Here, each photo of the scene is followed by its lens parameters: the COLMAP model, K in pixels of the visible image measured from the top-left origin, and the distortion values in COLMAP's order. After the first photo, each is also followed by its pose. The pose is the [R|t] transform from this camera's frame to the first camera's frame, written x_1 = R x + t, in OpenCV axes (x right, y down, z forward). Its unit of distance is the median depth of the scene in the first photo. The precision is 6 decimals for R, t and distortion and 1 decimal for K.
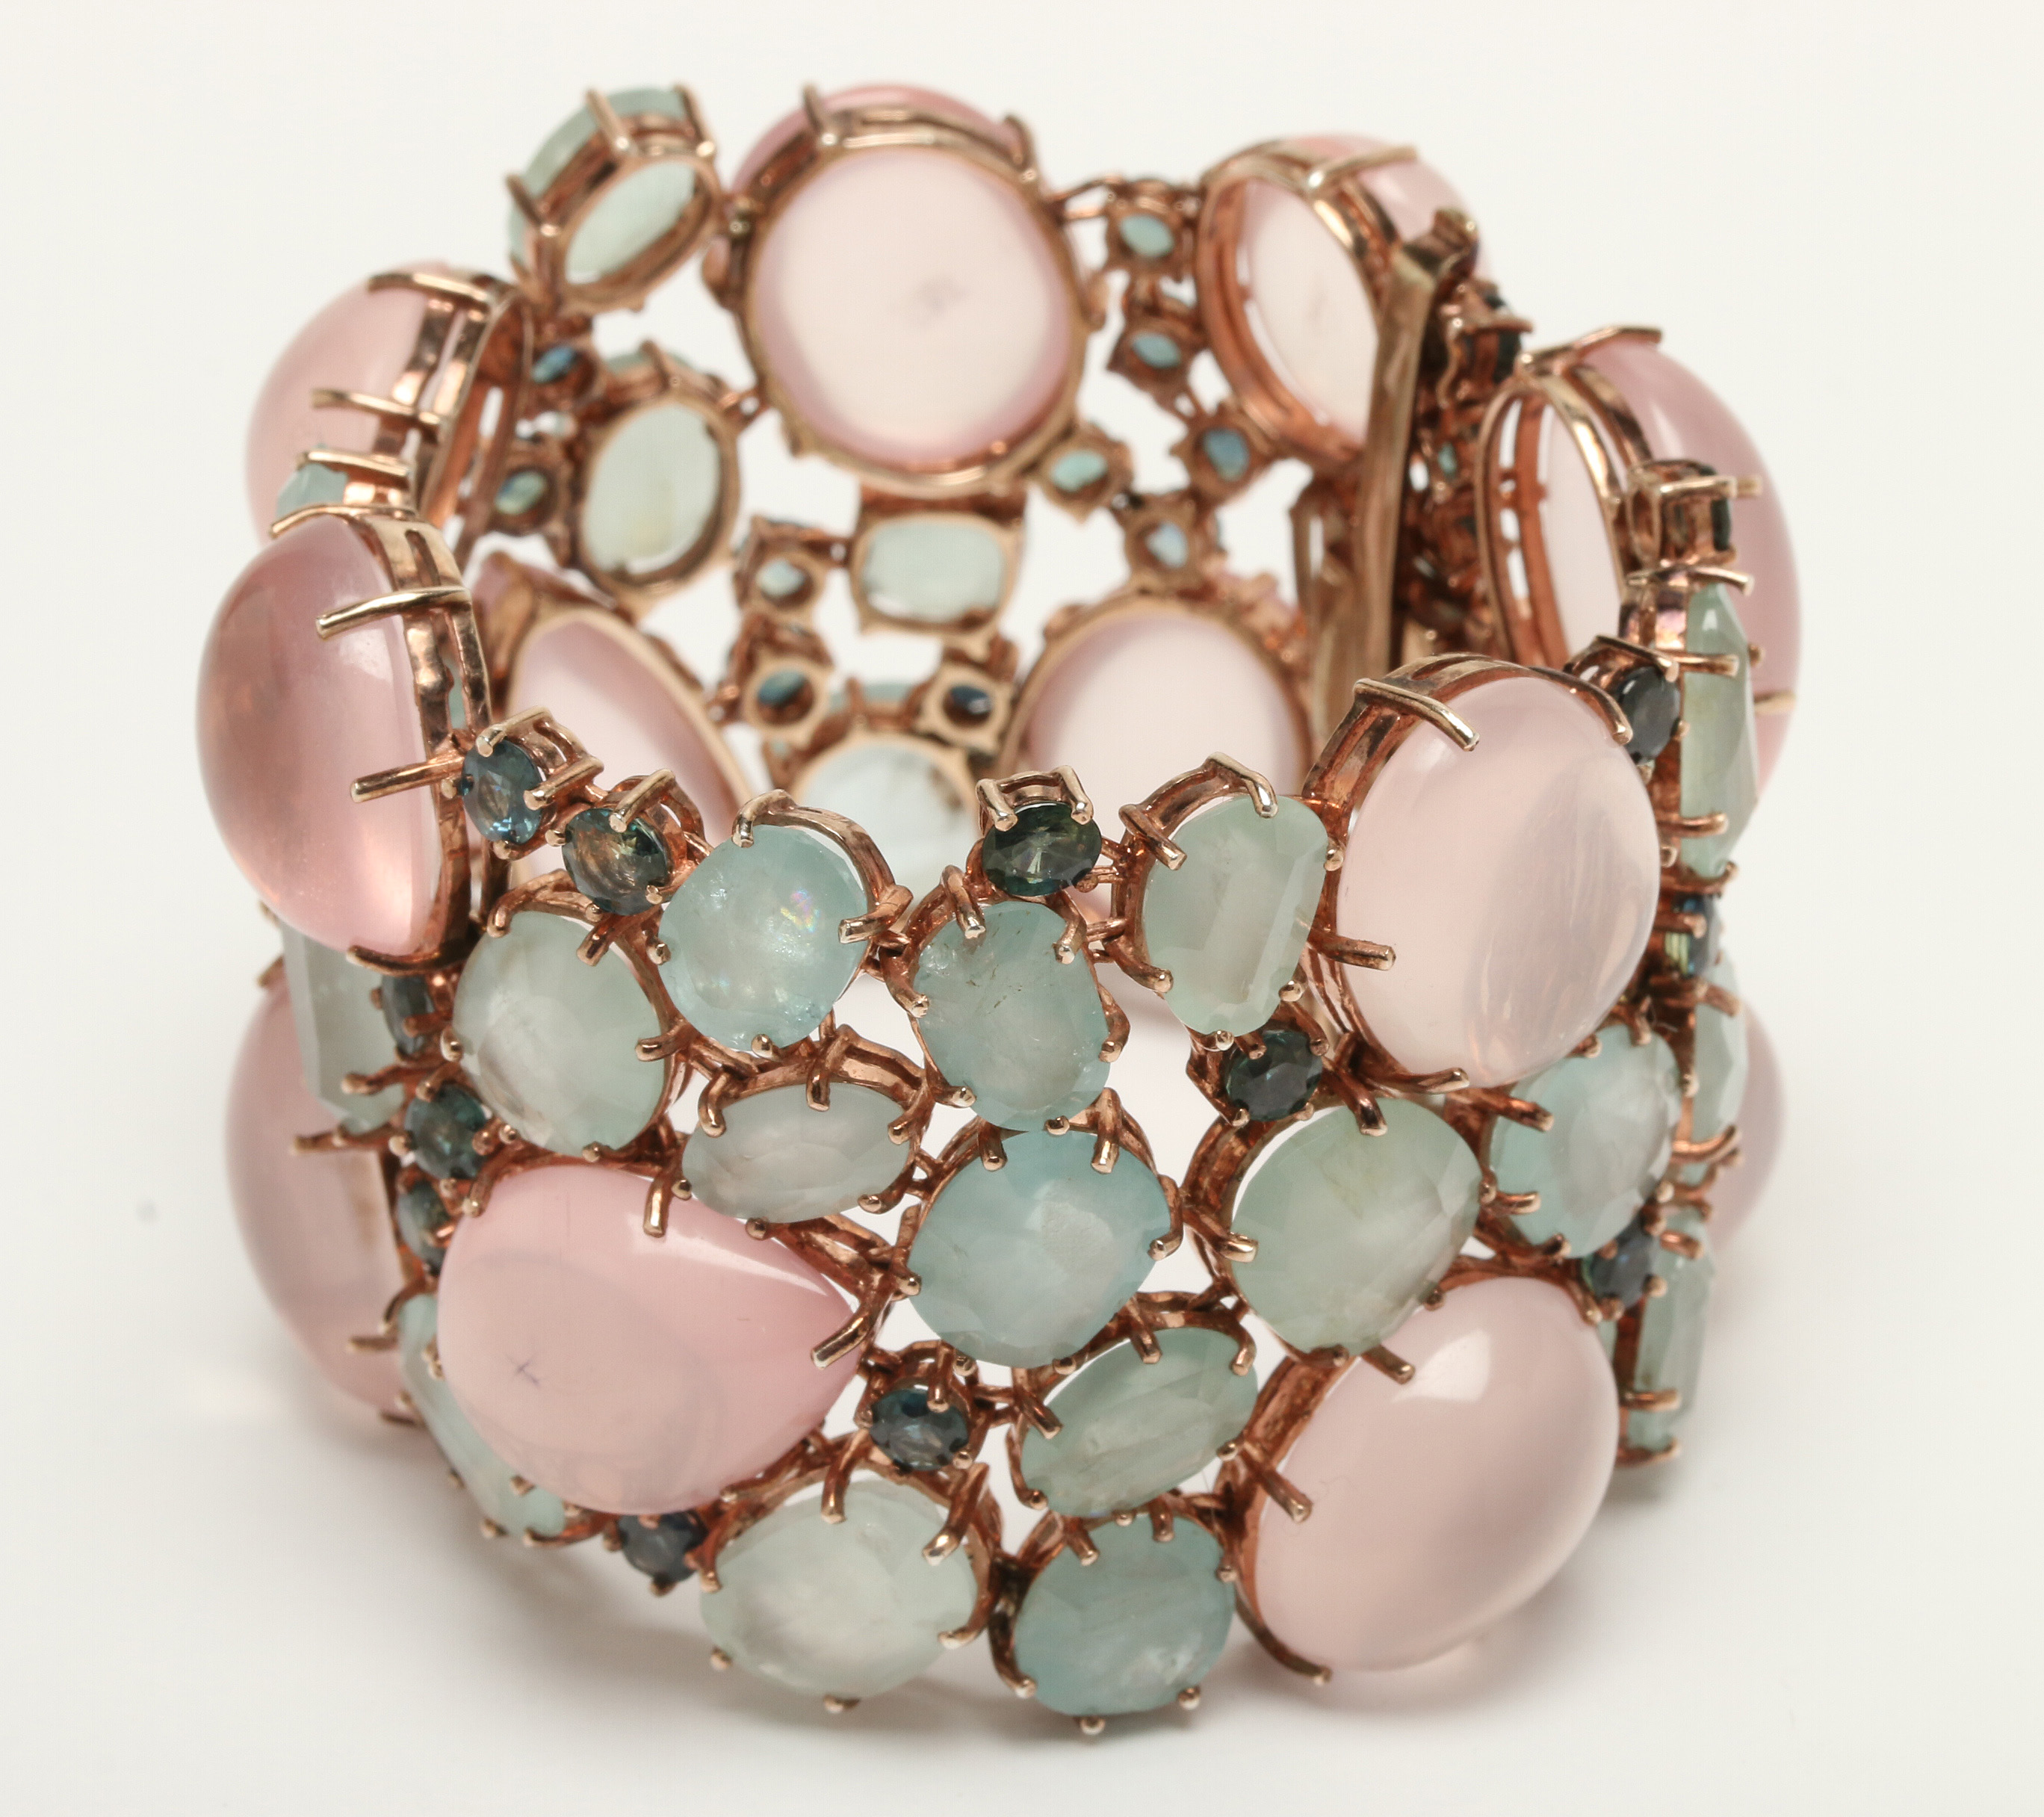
lens RADIAL K [[5744.6, 0, 1020.4], [0, 5744.6, 908.2], [0, 0, 1]] dist [-0.203171, 0.000000]
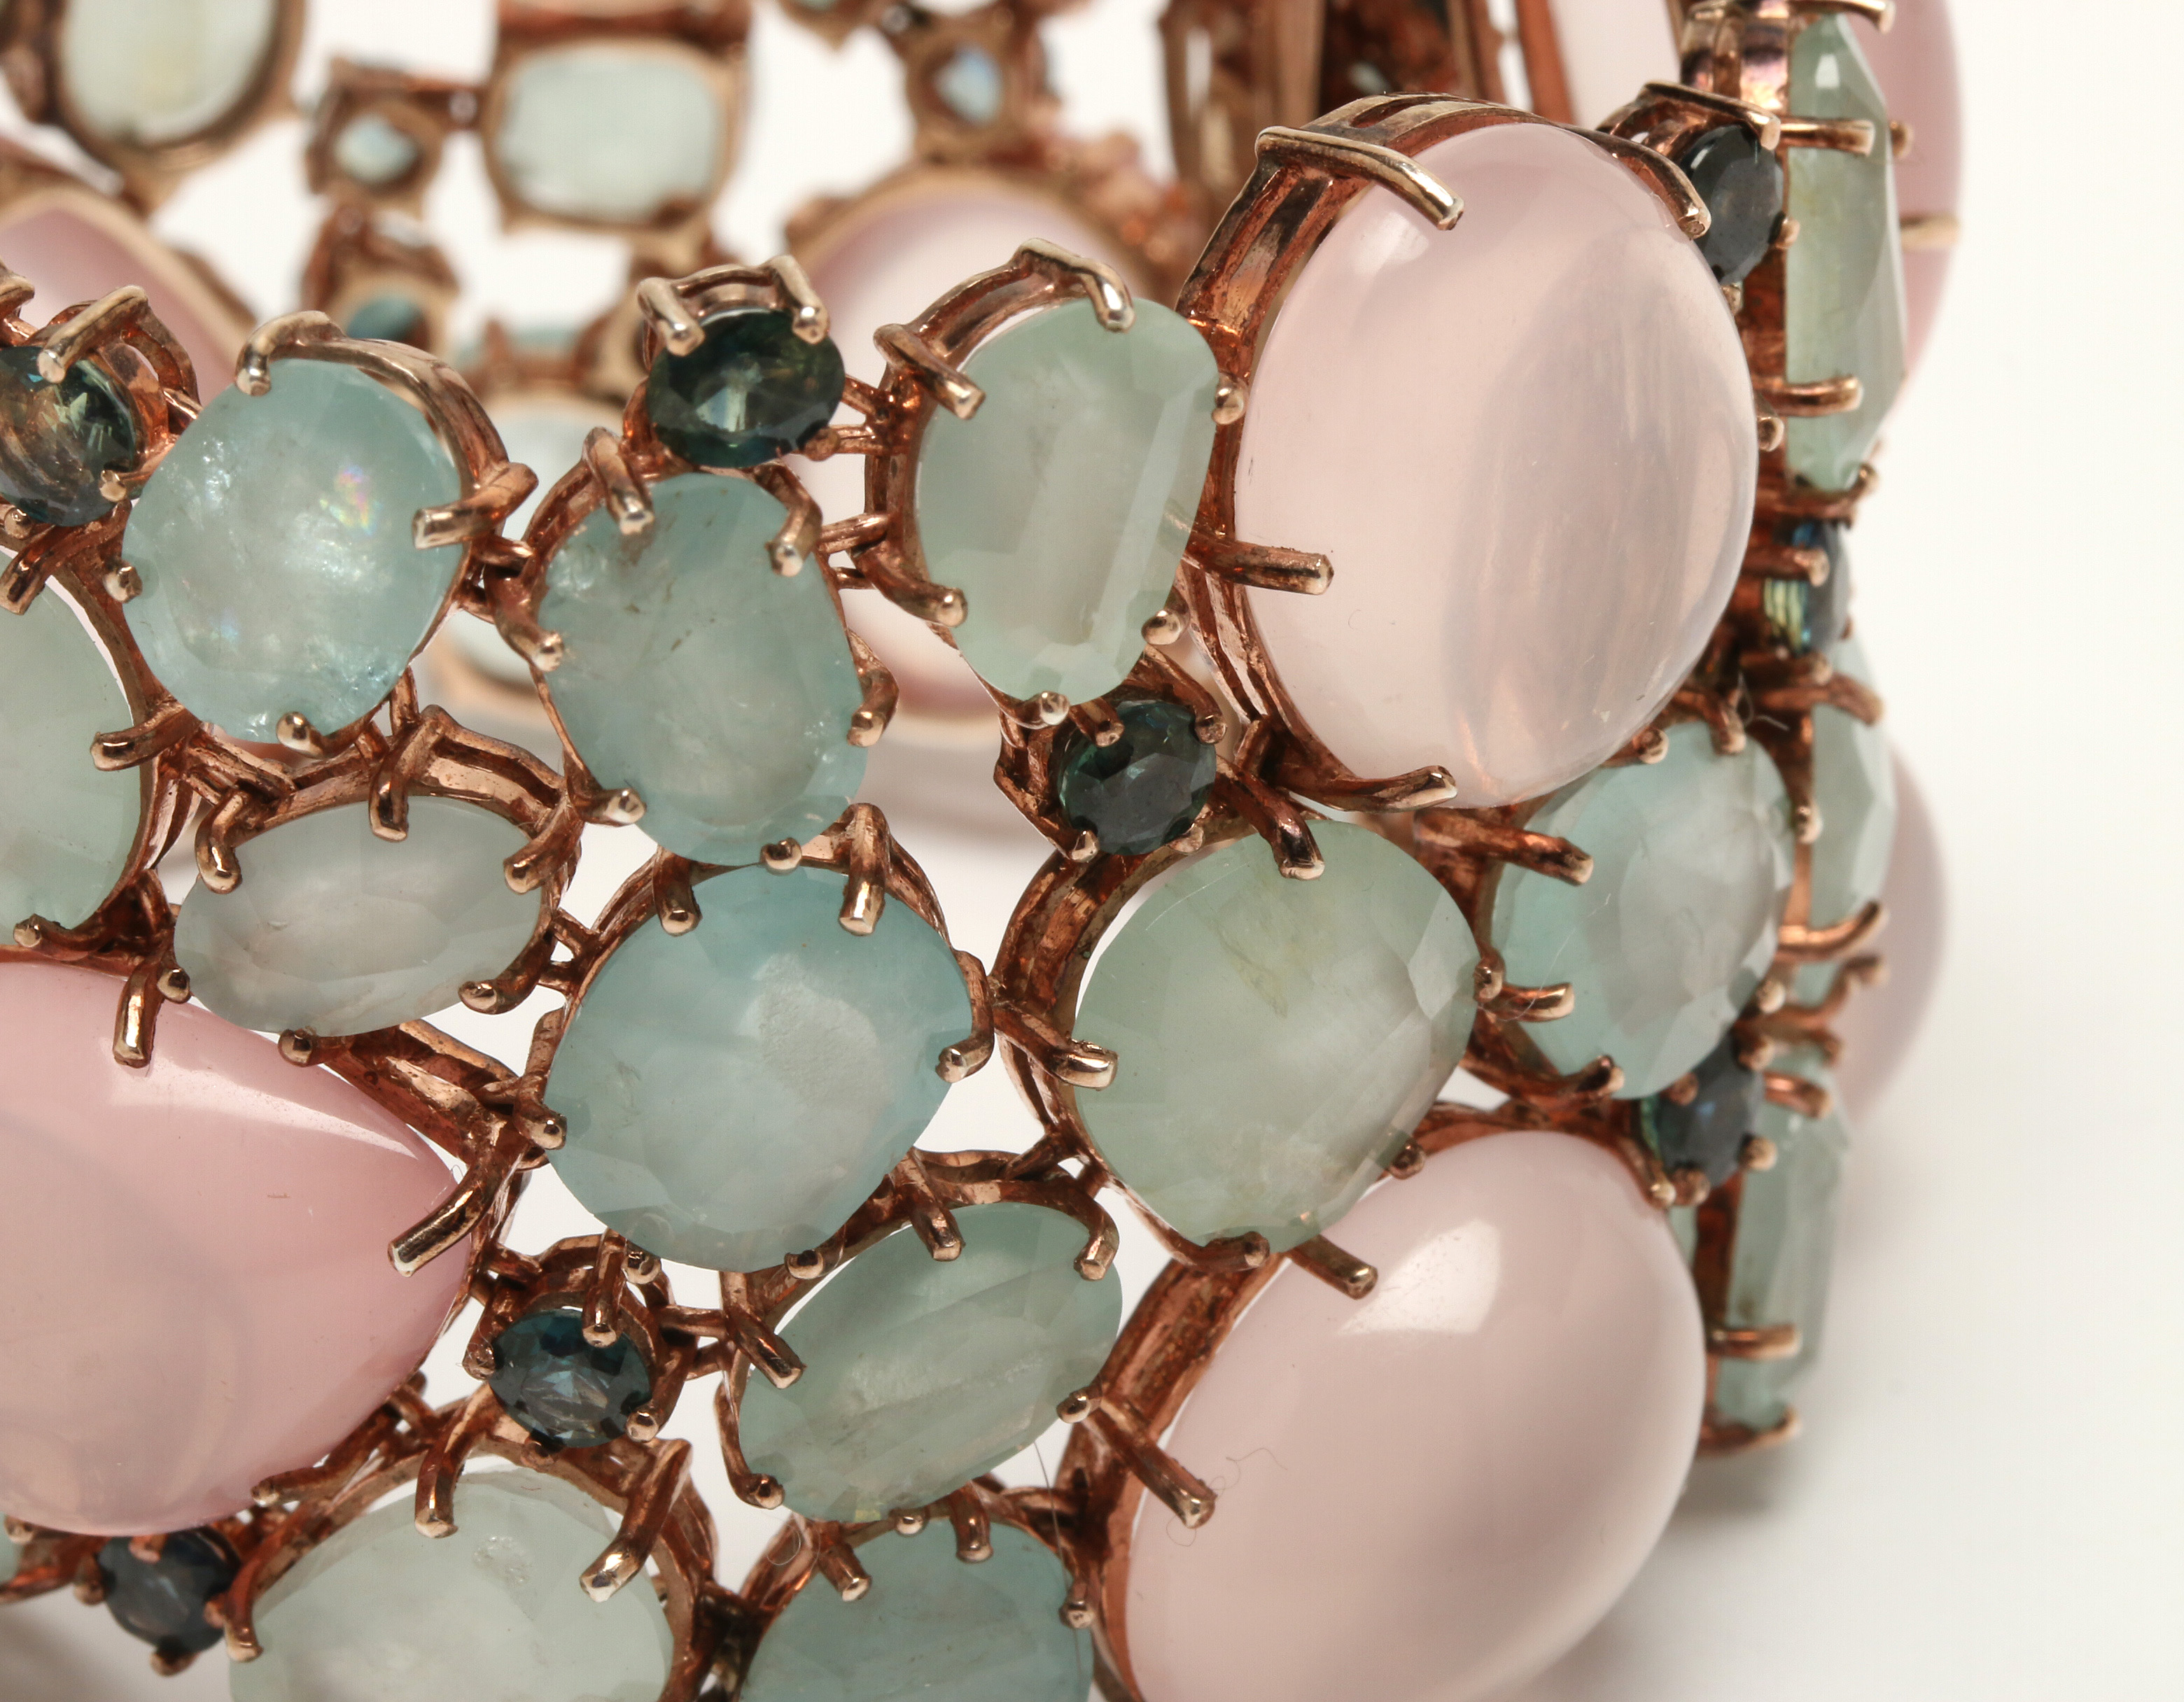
lens RADIAL K [[7448.6, 0, 1093.7], [0, 7448.6, 851.3], [0, 0, 1]] dist [-0.229222, 0.000000]
pose [[0.999286, -0.016833, 0.033813, 0.012124], [0.017606, 0.999587, -0.022705, 0.053068], [-0.033417, 0.023284, 0.999170, 0.201496]]
